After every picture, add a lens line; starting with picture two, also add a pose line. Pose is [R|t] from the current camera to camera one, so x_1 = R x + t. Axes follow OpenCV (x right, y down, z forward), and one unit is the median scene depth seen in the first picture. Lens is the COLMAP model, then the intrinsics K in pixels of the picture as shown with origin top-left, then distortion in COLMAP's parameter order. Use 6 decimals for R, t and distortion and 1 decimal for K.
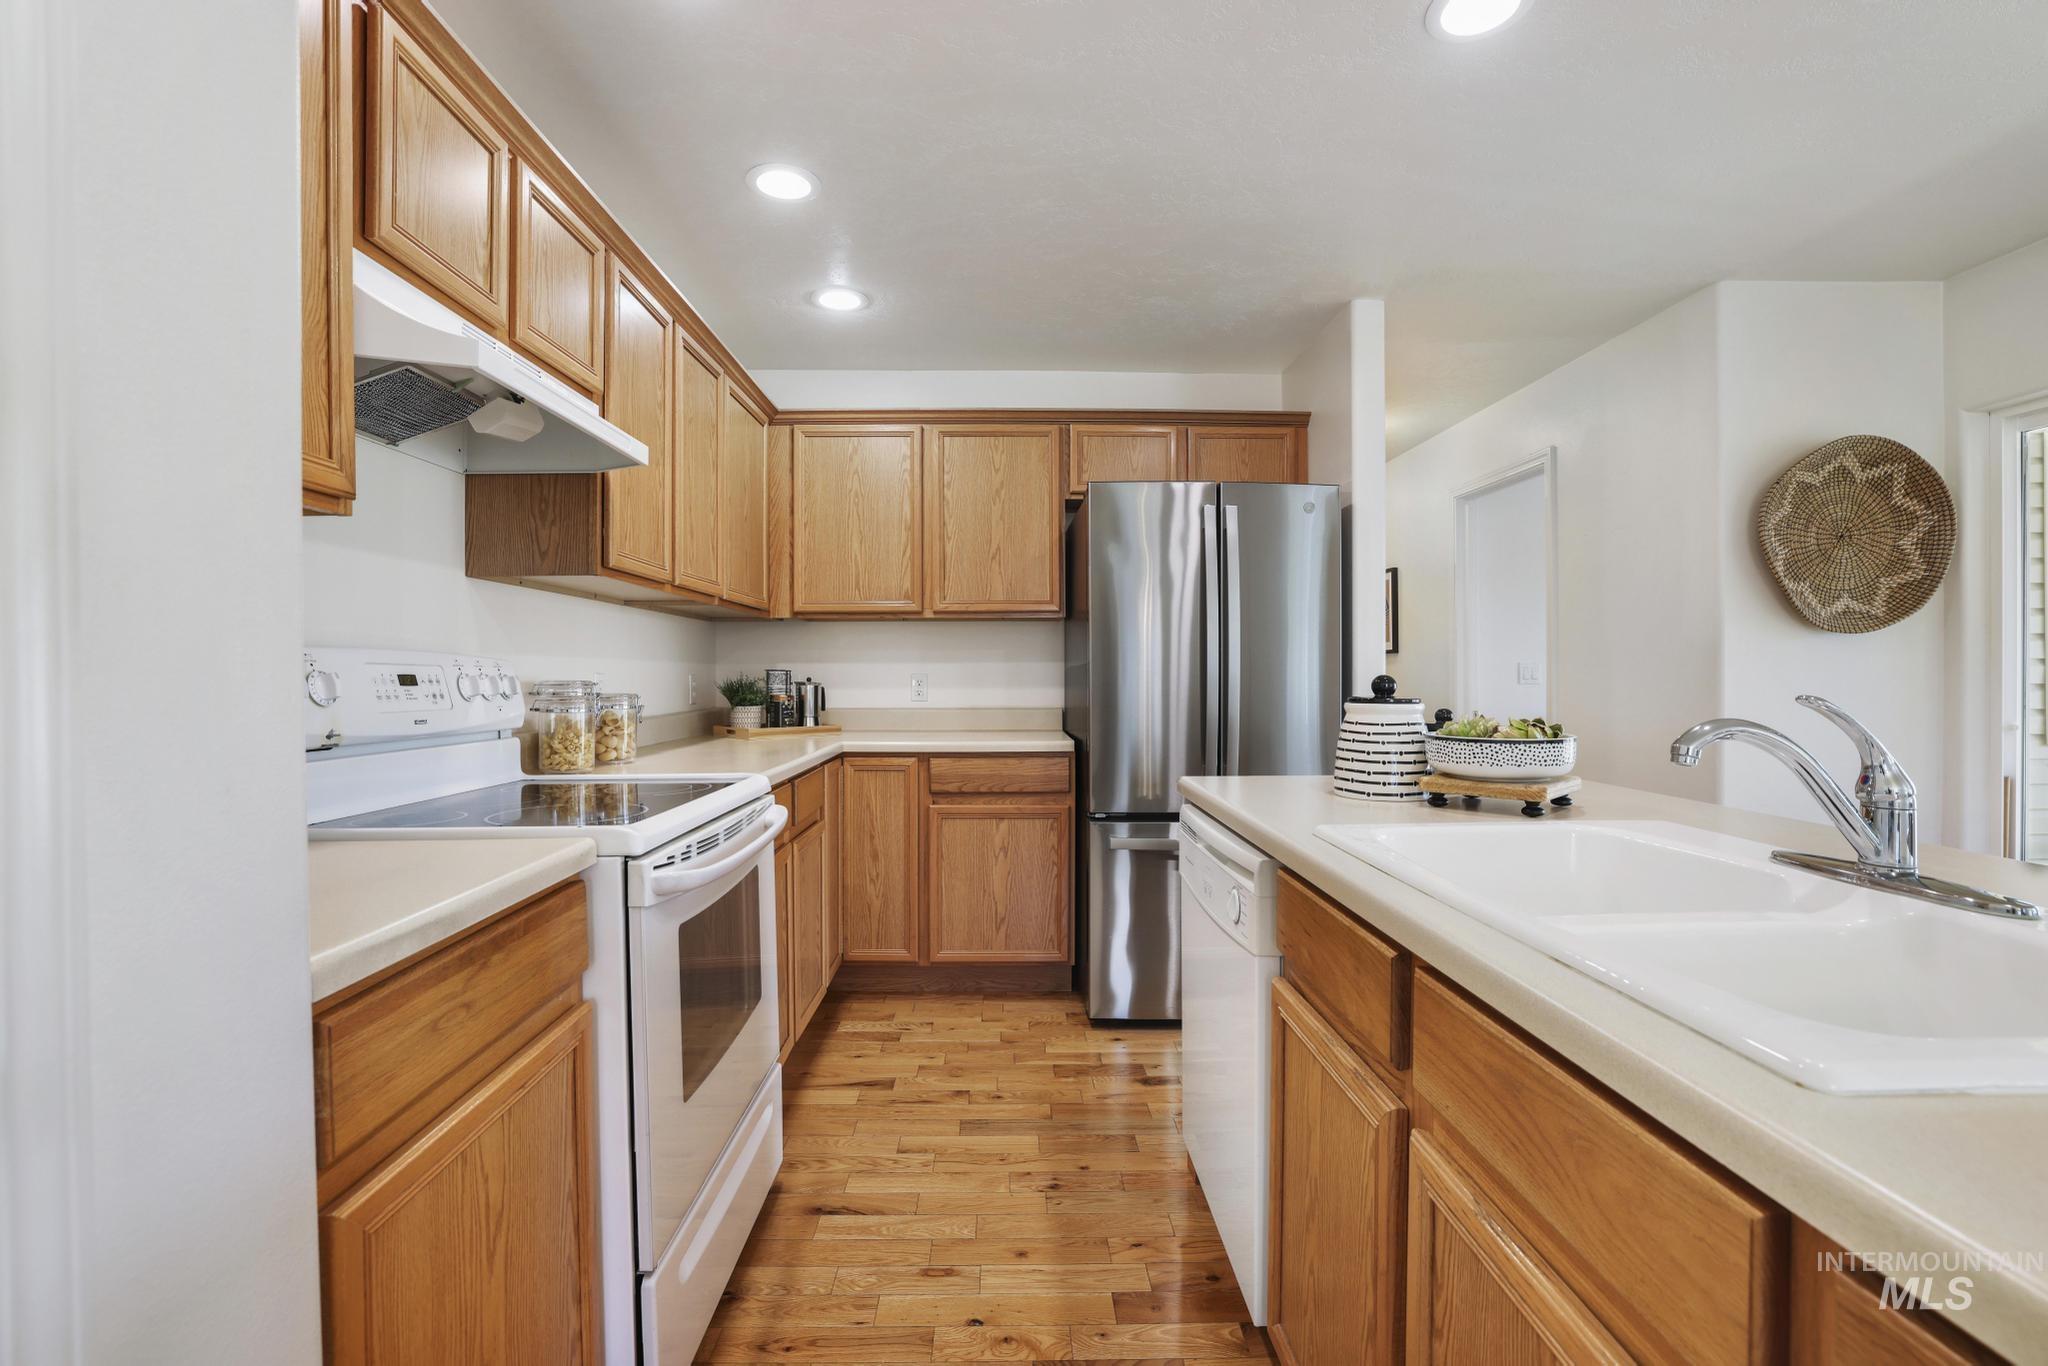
lens RADIAL K [[887.2, 0, 1024.0], [0, 887.2, 683.0], [0, 0, 1]] dist [-0.042268, 0.016265]
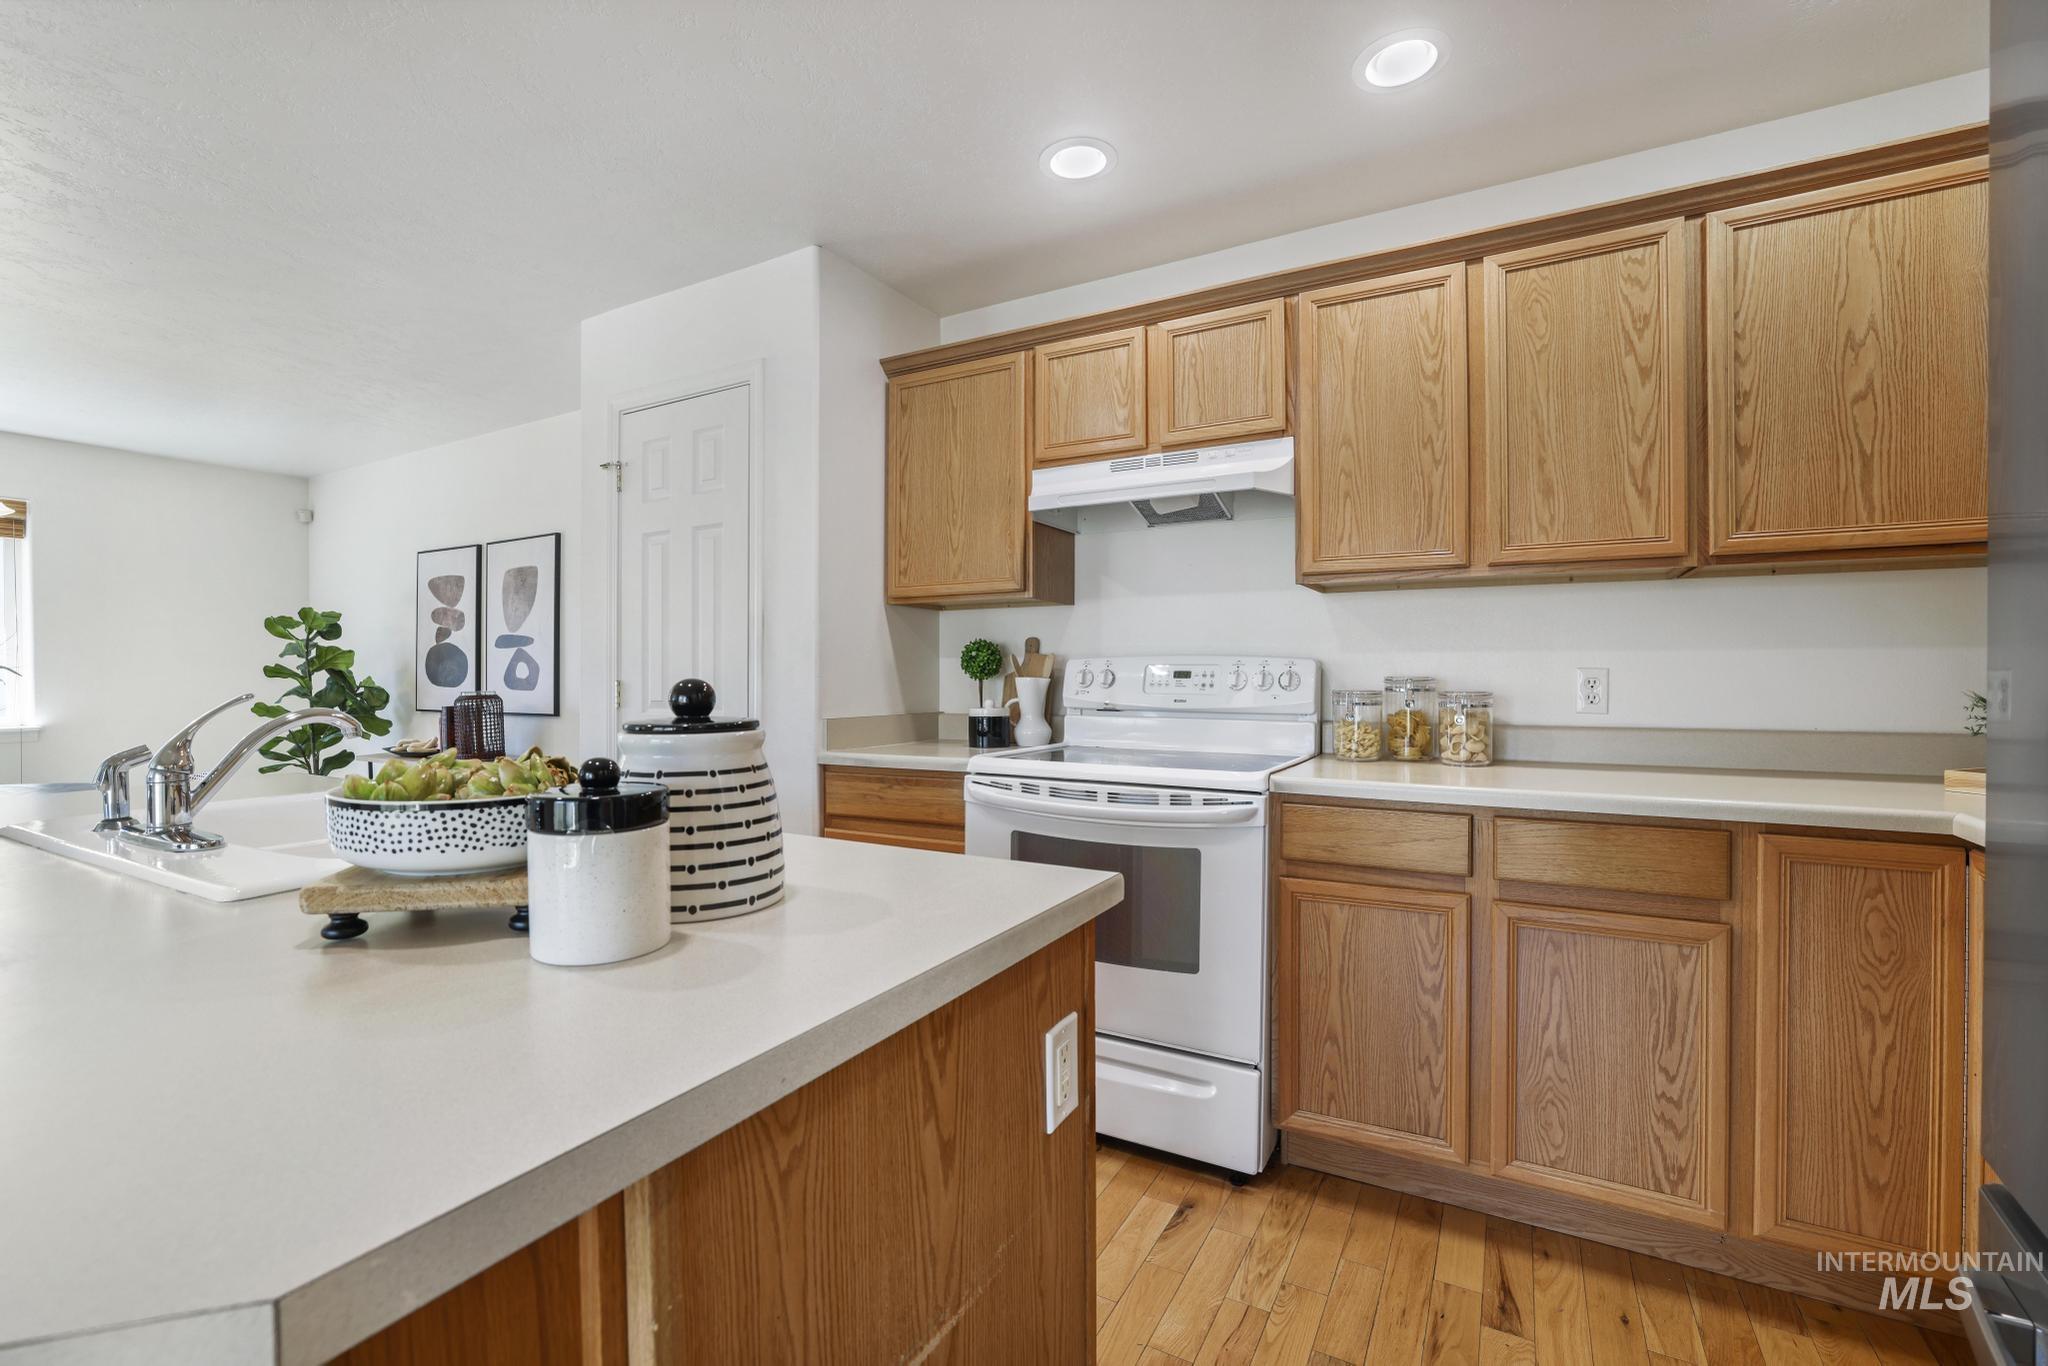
lens RADIAL K [[886.3, 0, 1012.6], [0, 886.3, 671.5], [0, 0, 1]] dist [-0.047658, 0.016718]
pose [[-0.505304, 0.005362, -0.862925, 0.476426], [-0.002795, 0.999965, 0.007850, -0.011692], [0.862937, 0.006378, -0.505271, 0.868661]]
